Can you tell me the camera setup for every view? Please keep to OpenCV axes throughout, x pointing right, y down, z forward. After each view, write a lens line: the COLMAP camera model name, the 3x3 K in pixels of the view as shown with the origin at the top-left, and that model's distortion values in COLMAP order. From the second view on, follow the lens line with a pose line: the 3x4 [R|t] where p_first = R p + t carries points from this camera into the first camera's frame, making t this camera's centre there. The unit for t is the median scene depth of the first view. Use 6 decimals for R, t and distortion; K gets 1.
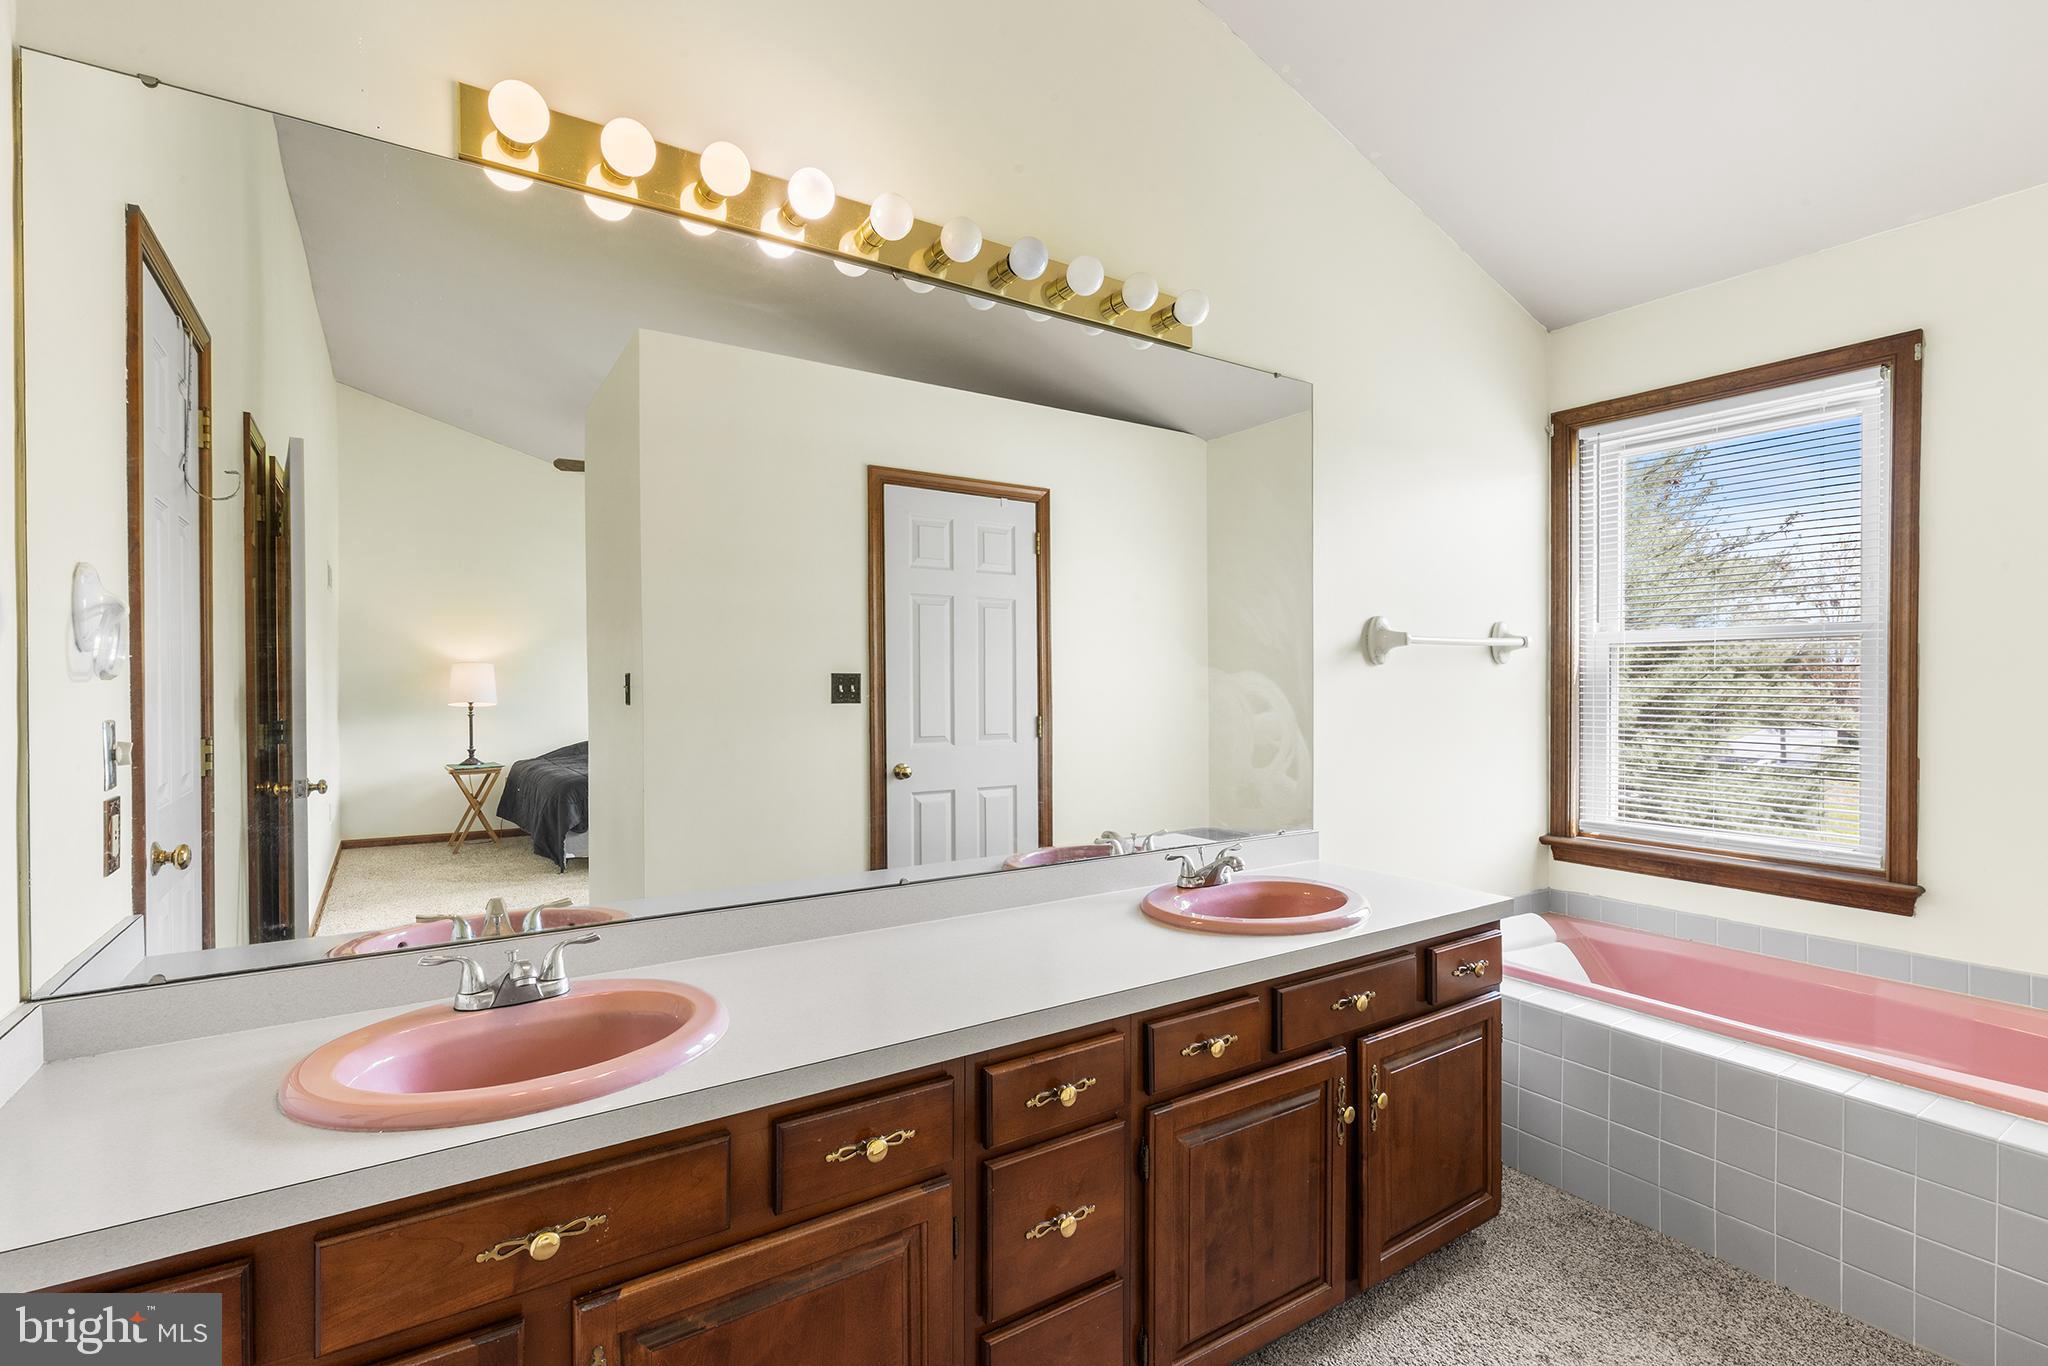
lens RADIAL K [[939.2, 0, 1009.0], [0, 939.2, 688.2], [0, 0, 1]] dist [0.005896, -0.000270]
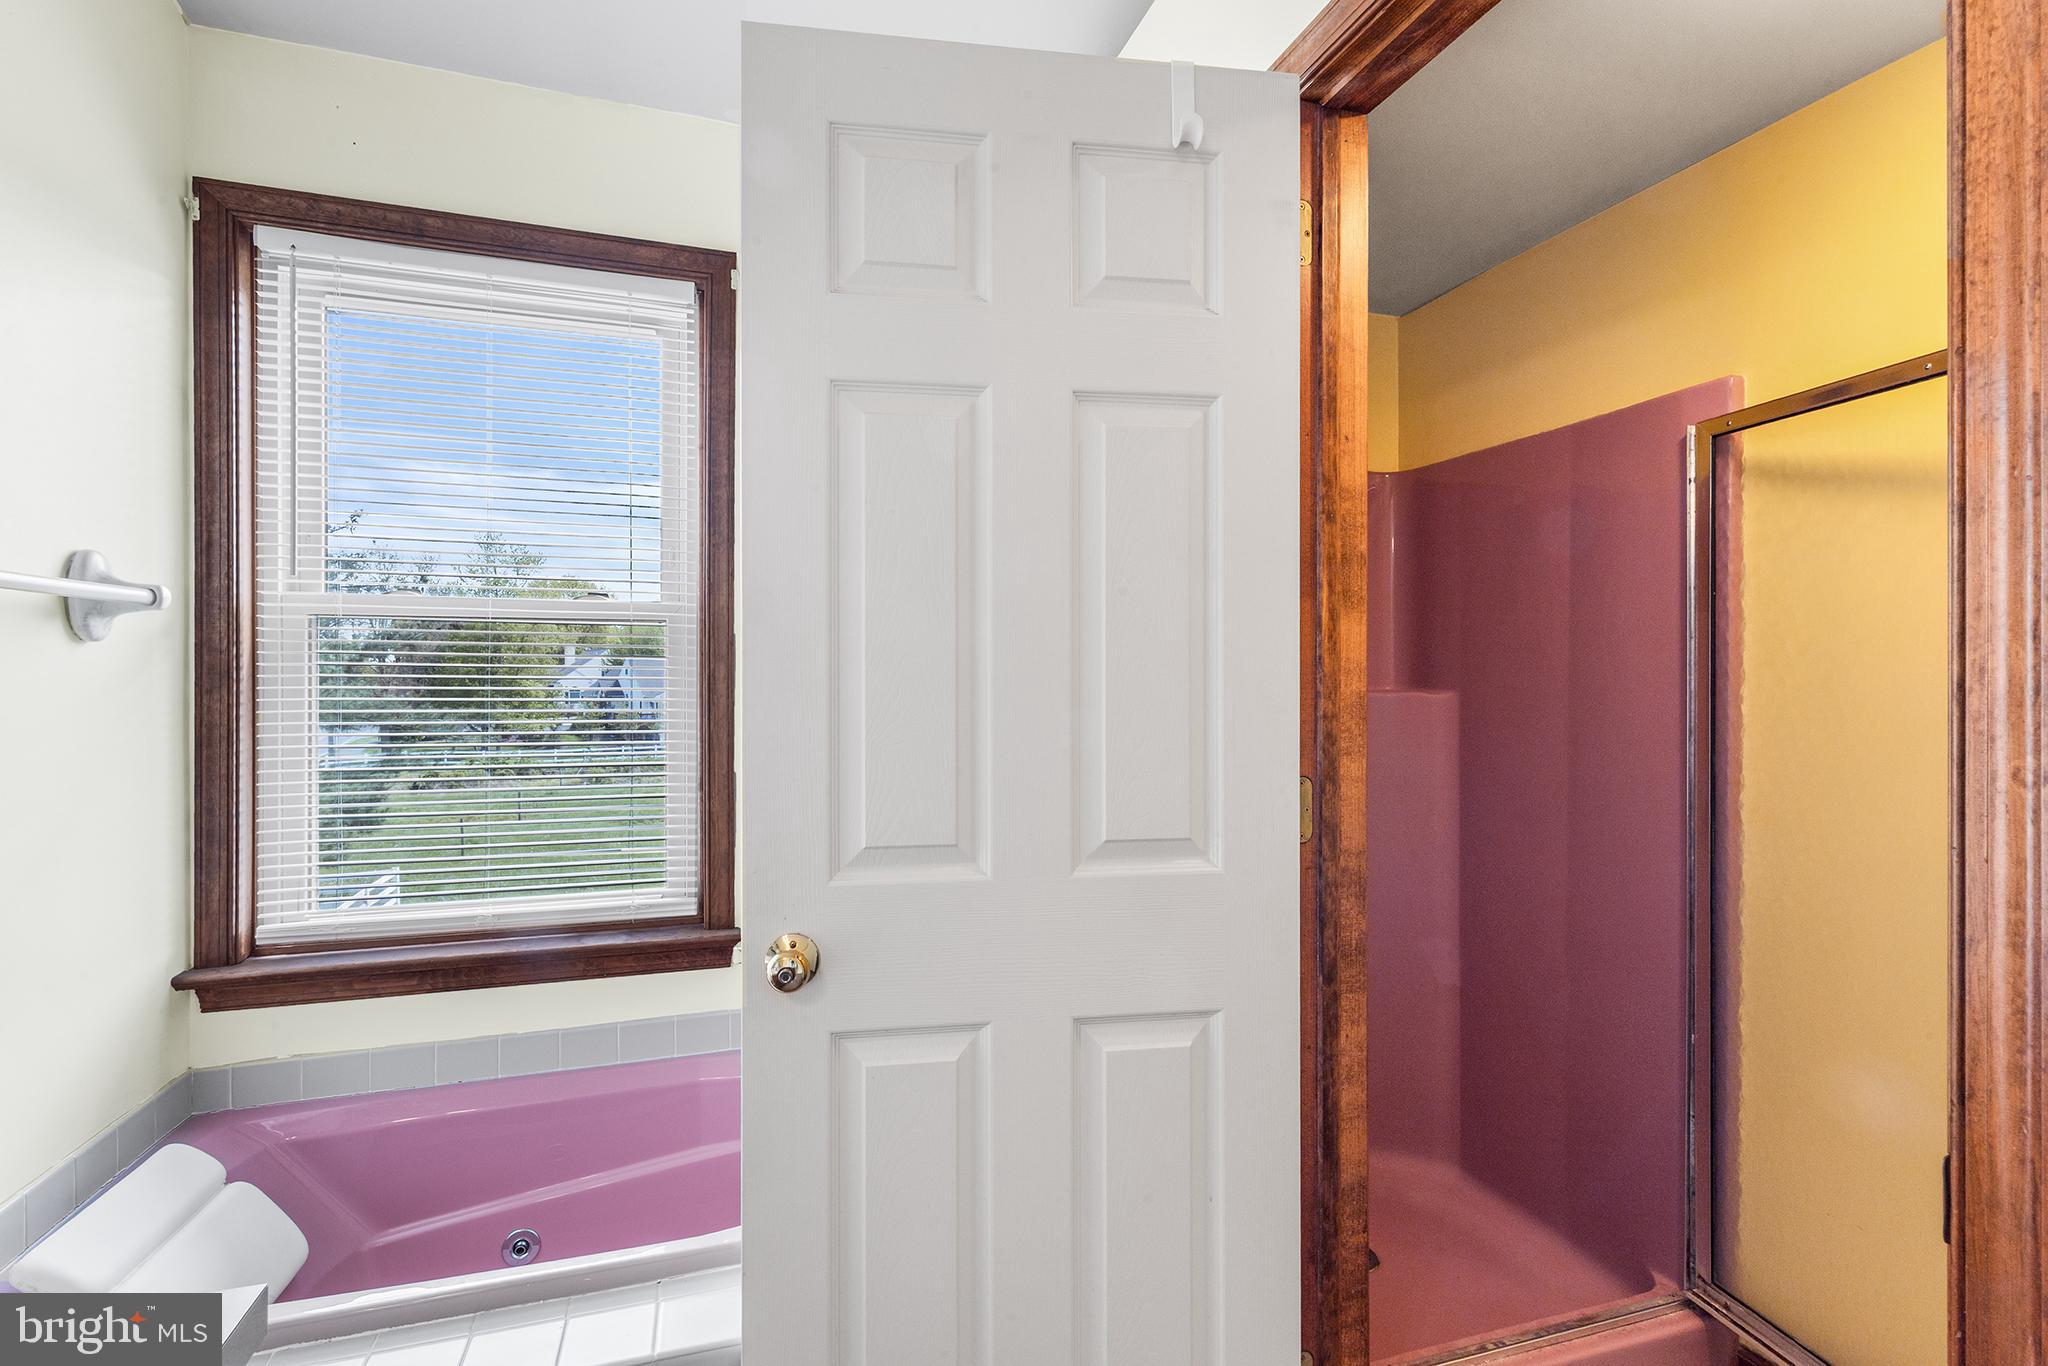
lens RADIAL K [[939.2, 0, 1059.3], [0, 939.2, 670.8], [0, 0, 1]] dist [0.005896, -0.000270]
pose [[0.254575, 0.001842, 0.967051, 0.198327], [0.002237, 0.999994, -0.002494, -0.009608], [-0.967050, 0.002798, 0.254570, 0.422895]]
